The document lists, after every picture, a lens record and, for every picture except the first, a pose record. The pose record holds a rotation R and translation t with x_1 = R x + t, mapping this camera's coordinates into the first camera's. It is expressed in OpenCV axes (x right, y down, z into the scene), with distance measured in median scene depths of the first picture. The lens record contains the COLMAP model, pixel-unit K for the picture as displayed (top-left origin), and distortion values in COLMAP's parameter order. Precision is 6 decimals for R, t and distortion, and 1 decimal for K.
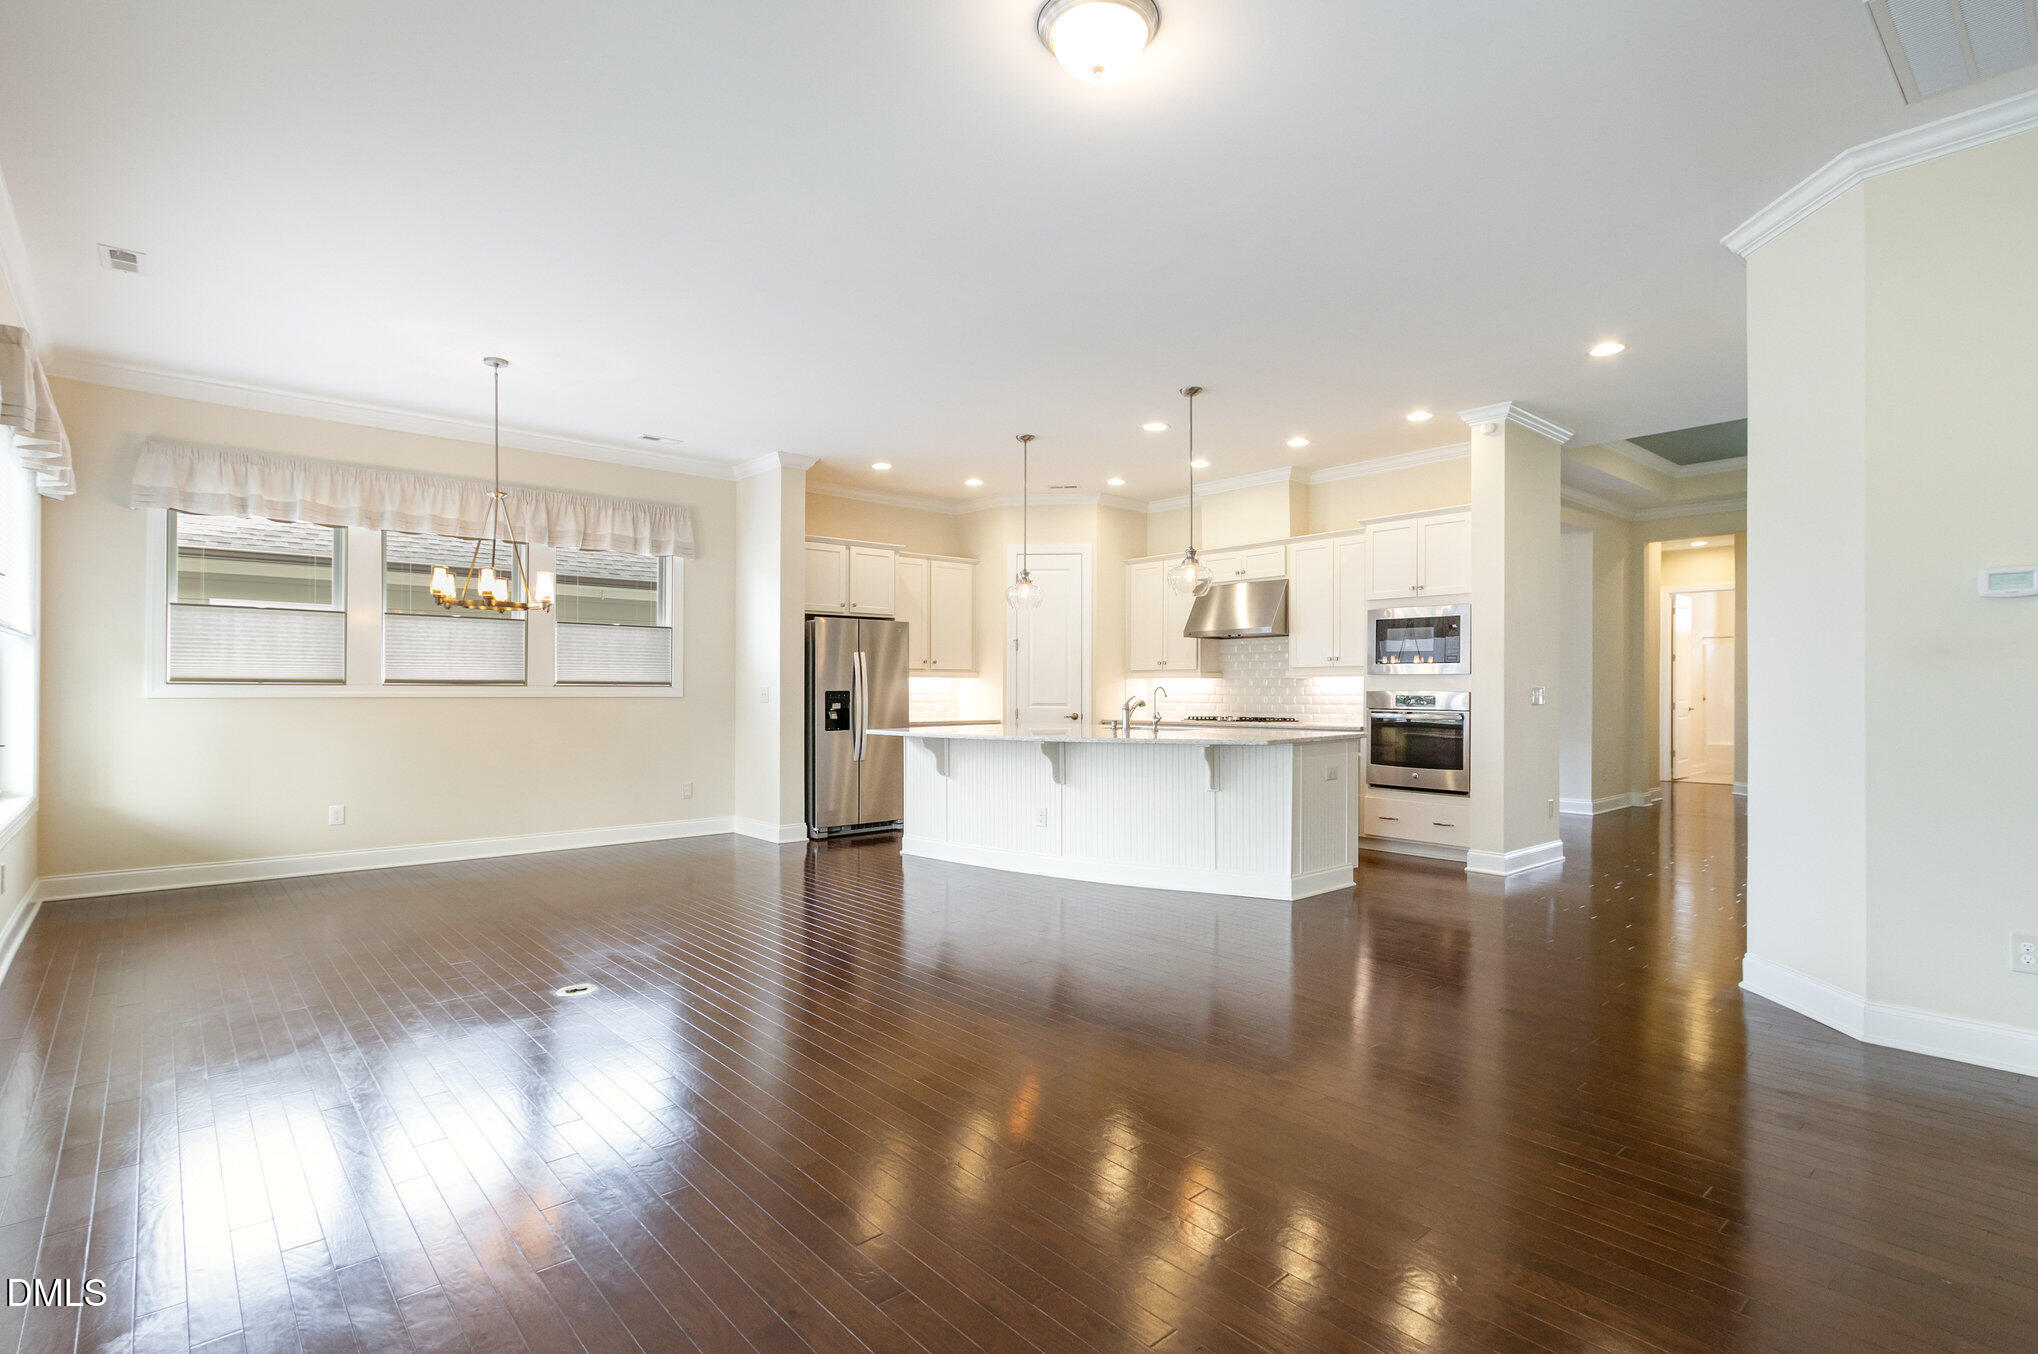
lens RADIAL K [[955.0, 0, 1003.1], [0, 955.0, 690.4], [0, 0, 1]] dist [0.011233, -0.001718]
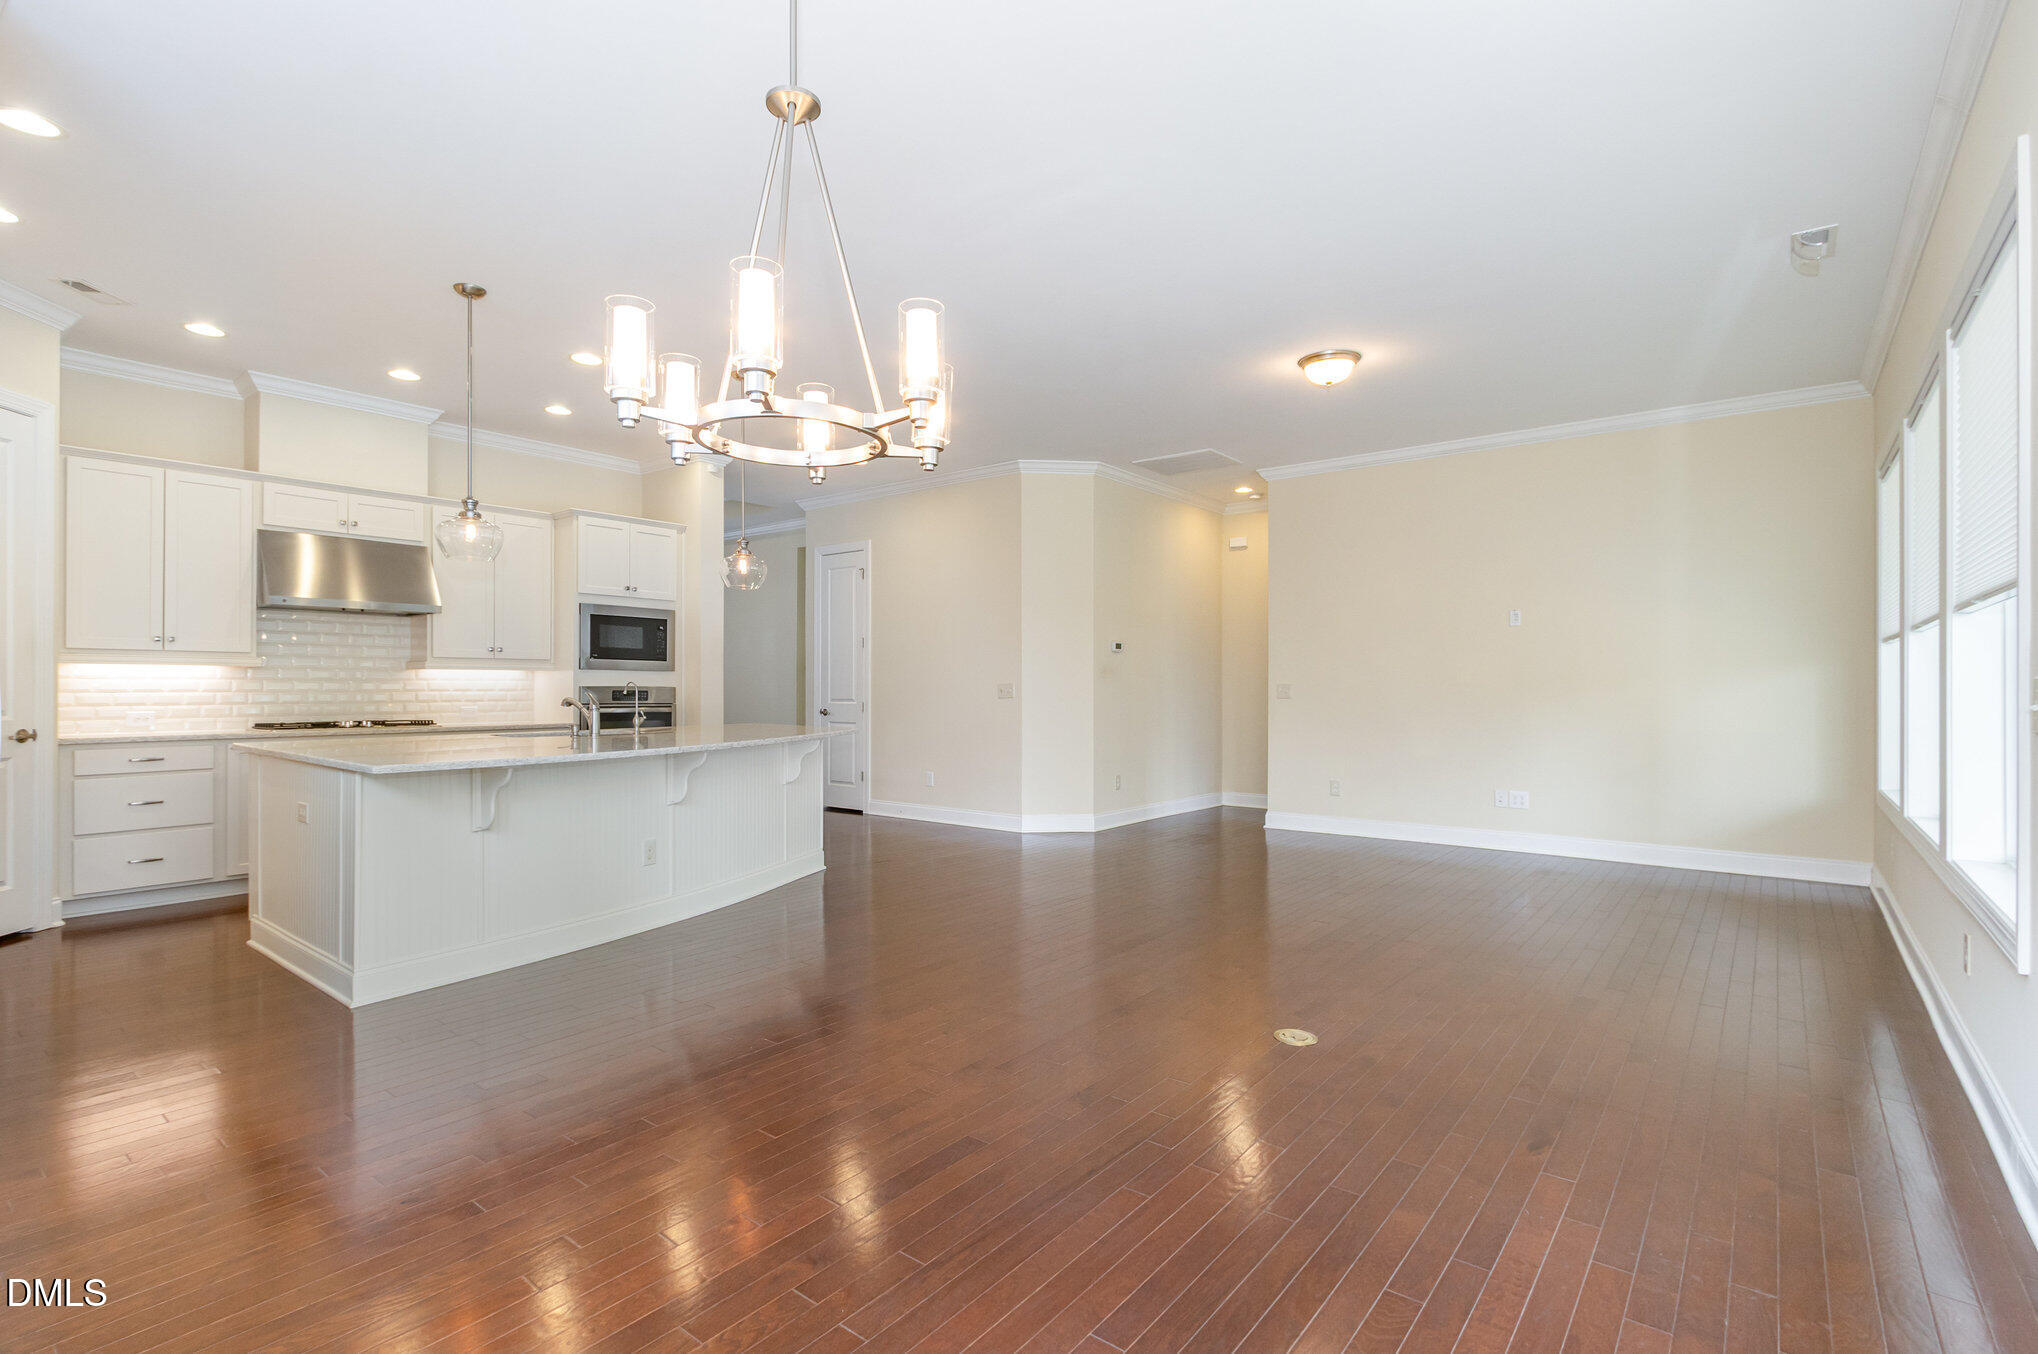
lens RADIAL K [[955.0, 0, 1003.1], [0, 955.0, 690.4], [0, 0, 1]] dist [0.011233, -0.001718]
pose [[-0.162081, -0.006456, 0.986756, -0.584921], [-0.005277, 0.999970, 0.005676, -0.002832], [-0.986763, -0.004287, -0.162110, 0.661989]]
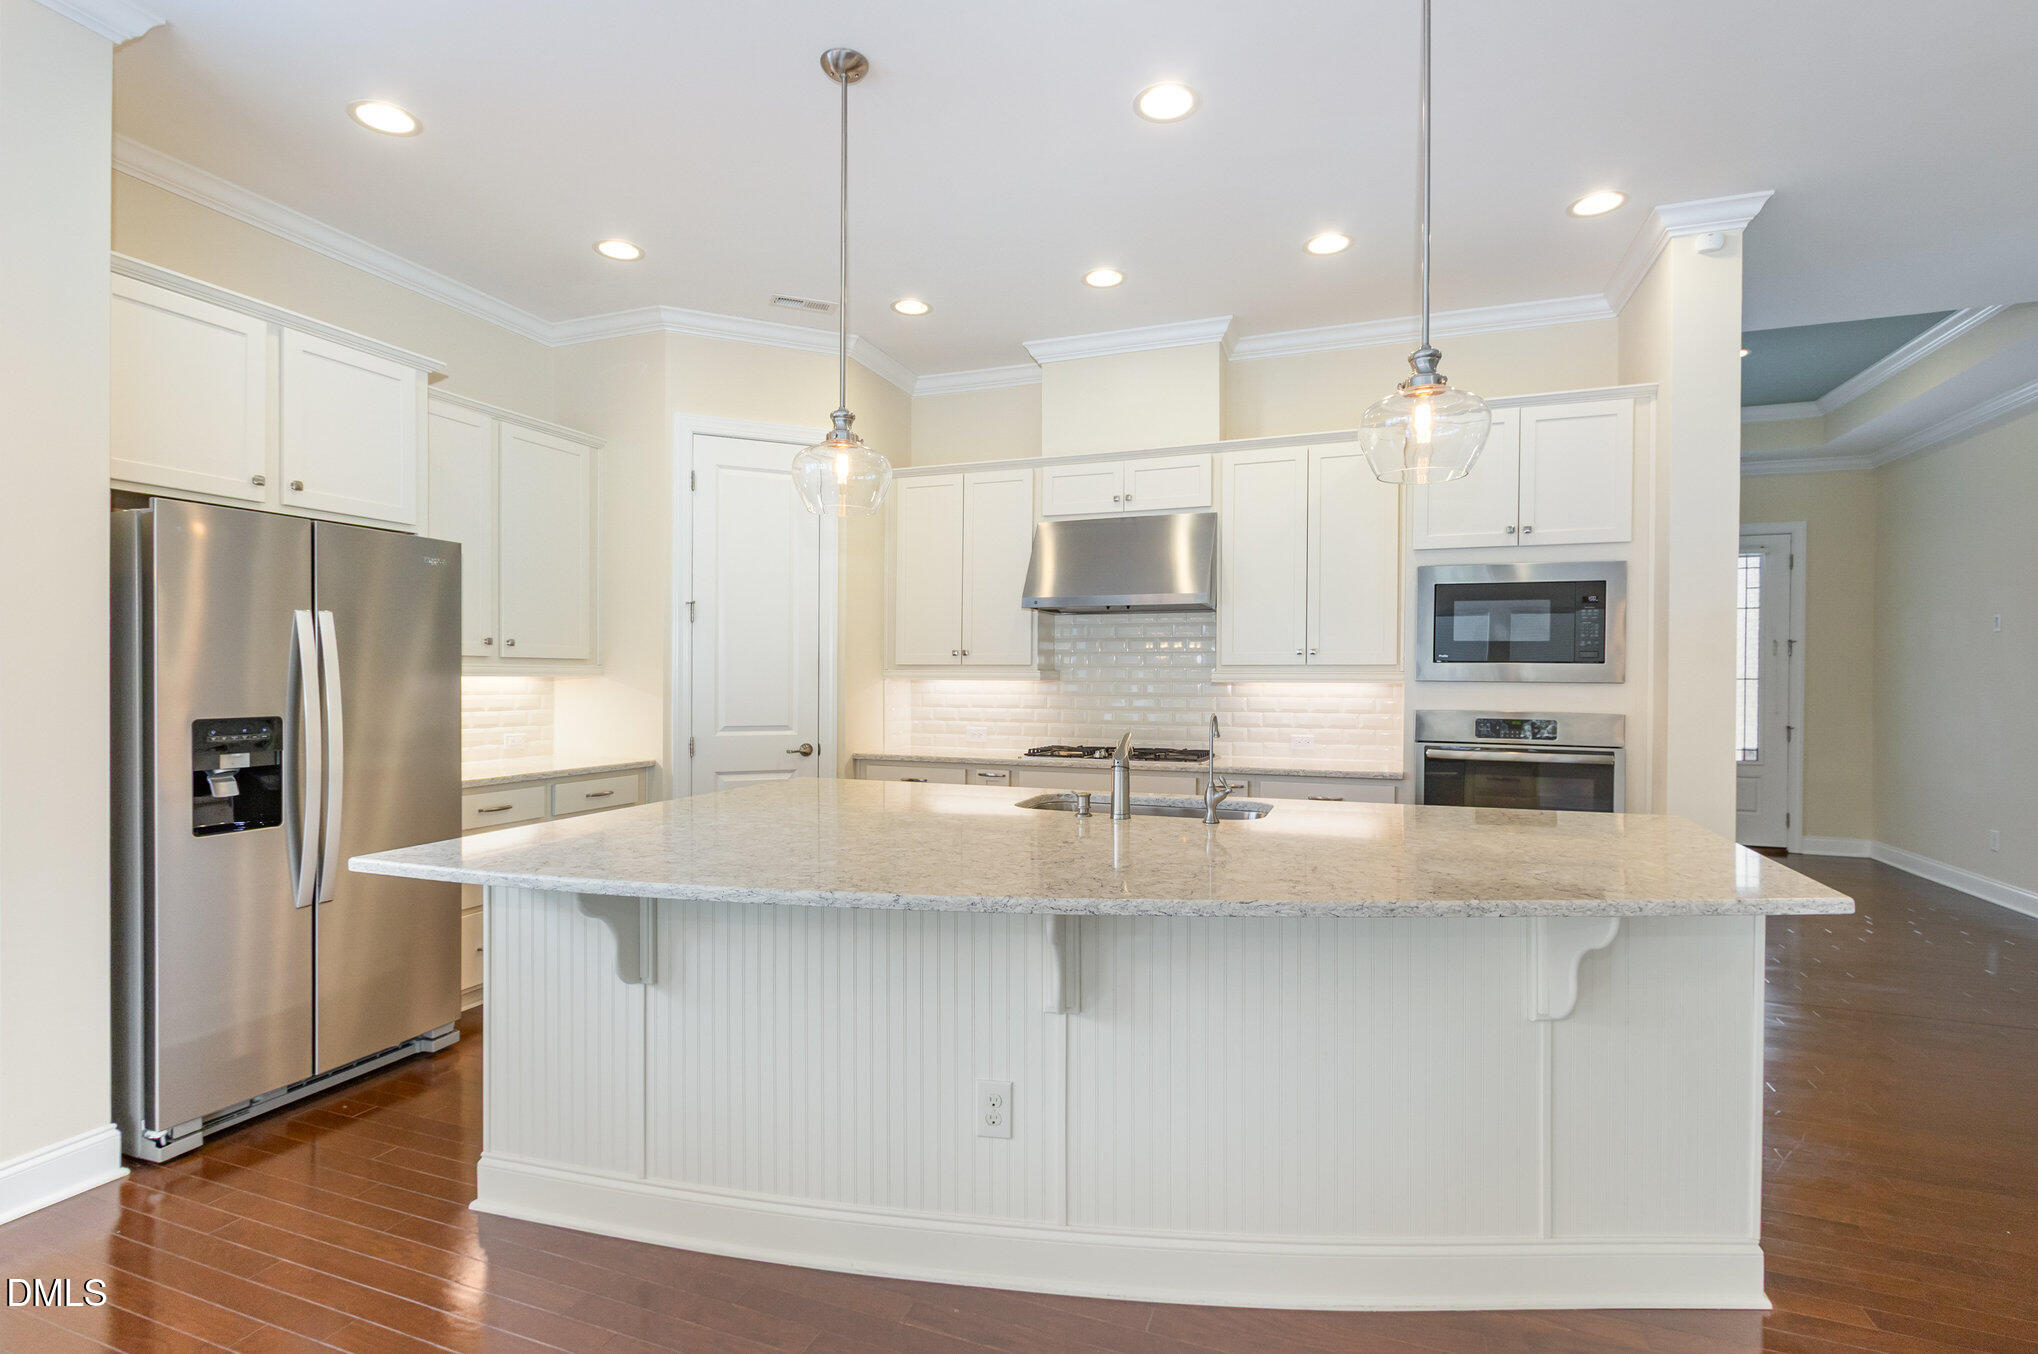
lens RADIAL K [[955.0, 0, 1003.1], [0, 955.0, 690.4], [0, 0, 1]] dist [0.011233, -0.001718]
pose [[0.883650, -0.001263, 0.468147, -0.090074], [-0.005538, 0.999898, 0.013152, -0.015523], [-0.468116, -0.014214, 0.883553, 0.553399]]
